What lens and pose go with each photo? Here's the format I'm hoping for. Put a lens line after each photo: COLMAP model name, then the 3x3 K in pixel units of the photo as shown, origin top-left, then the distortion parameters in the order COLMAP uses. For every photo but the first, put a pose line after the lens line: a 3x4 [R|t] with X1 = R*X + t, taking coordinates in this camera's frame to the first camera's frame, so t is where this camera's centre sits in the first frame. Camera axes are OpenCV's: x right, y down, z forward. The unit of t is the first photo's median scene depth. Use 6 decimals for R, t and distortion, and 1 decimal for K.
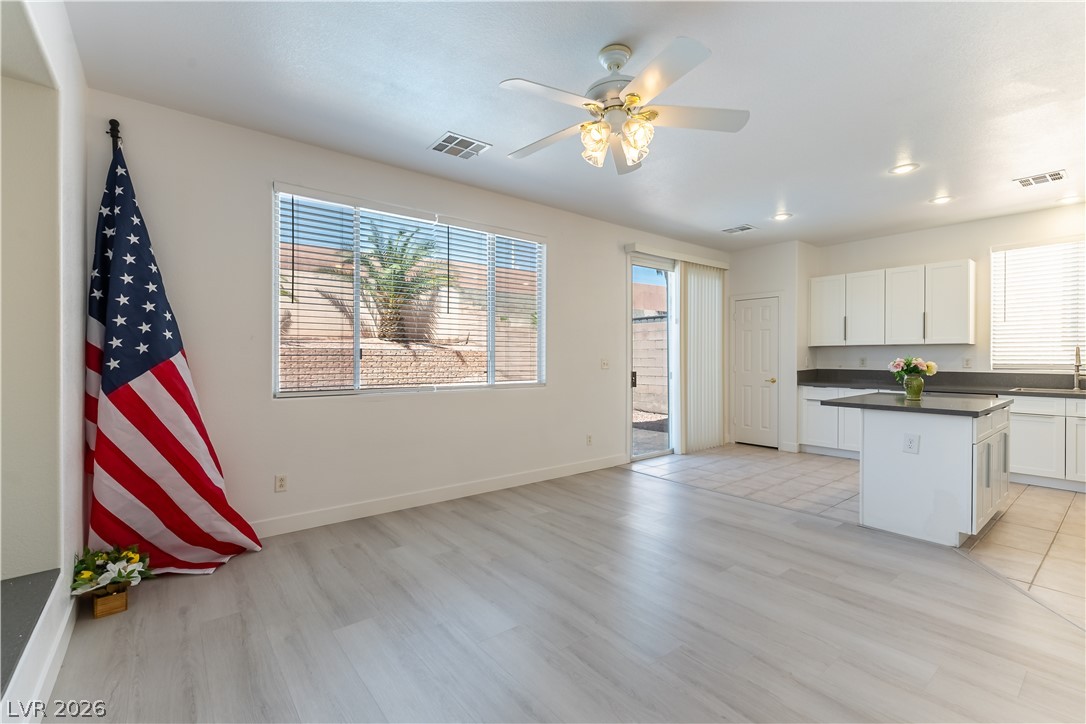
lens RADIAL K [[478.2, 0, 540.6], [0, 478.2, 358.6], [0, 0, 1]] dist [-0.000120, 0.000023]
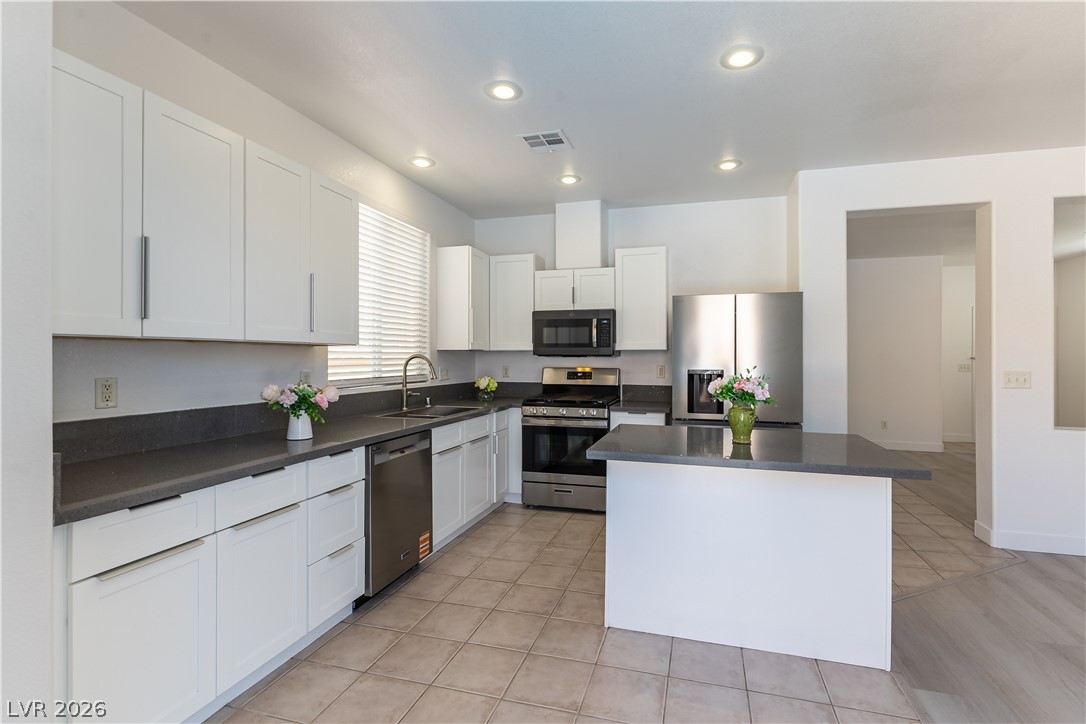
lens RADIAL K [[496.8, 0, 572.8], [0, 496.8, 352.6], [0, 0, 1]] dist [0.002050, 0.000032]
pose [[-0.598223, 0.003909, 0.801320, 0.283392], [-0.000786, 0.999985, -0.005465, -0.019682], [-0.801329, -0.003899, -0.598211, 1.128327]]
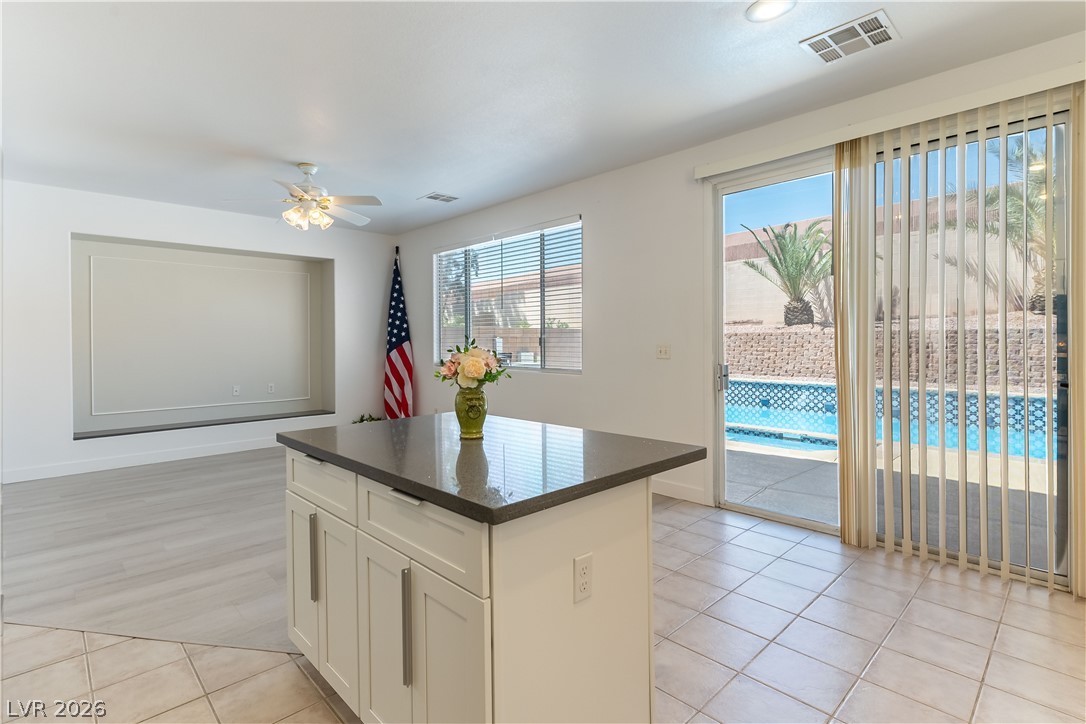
lens RADIAL K [[513.7, 0, 494.8], [0, 513.7, 346.9], [0, 0, 1]] dist [0.002477, -0.000293]
pose [[0.051416, 0.008808, -0.998638, 0.921765], [0.003282, 0.999954, 0.008989, -0.004635], [0.998672, -0.003739, 0.051385, 0.718284]]
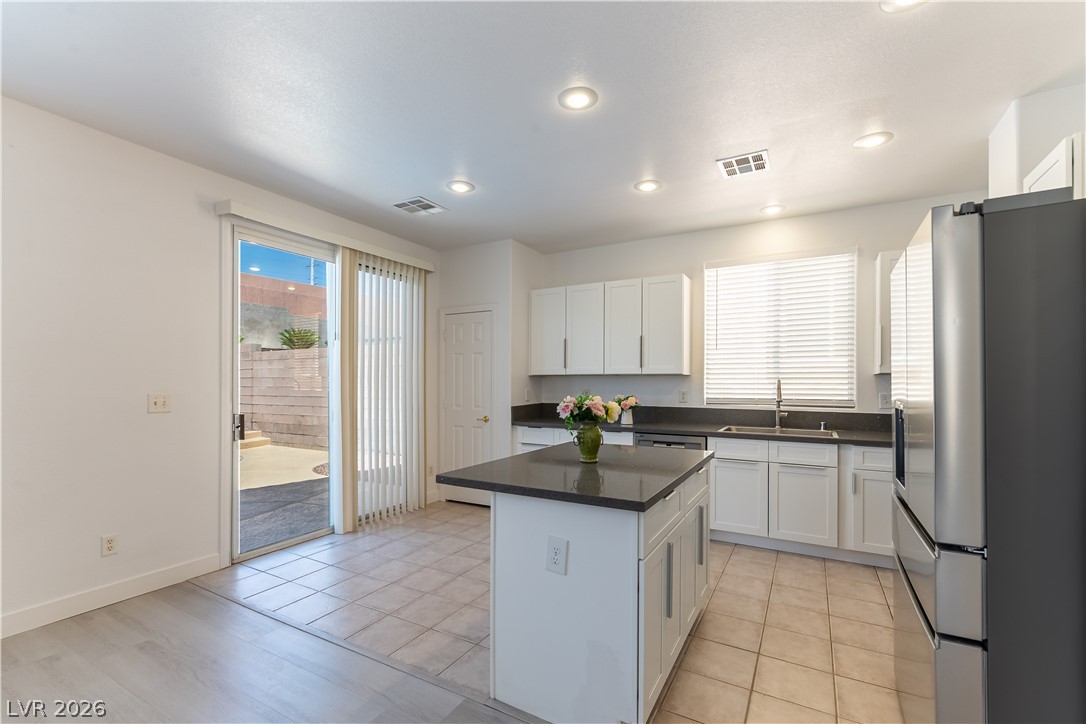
lens RADIAL K [[474.0, 0, 543.9], [0, 474.0, 382.0], [0, 0, 1]] dist [0.000486, -0.000558]
pose [[0.926472, 0.004077, 0.376341, 0.350548], [-0.001636, 0.999976, -0.006804, -0.011412], [-0.376360, 0.005688, 0.926456, 0.315028]]
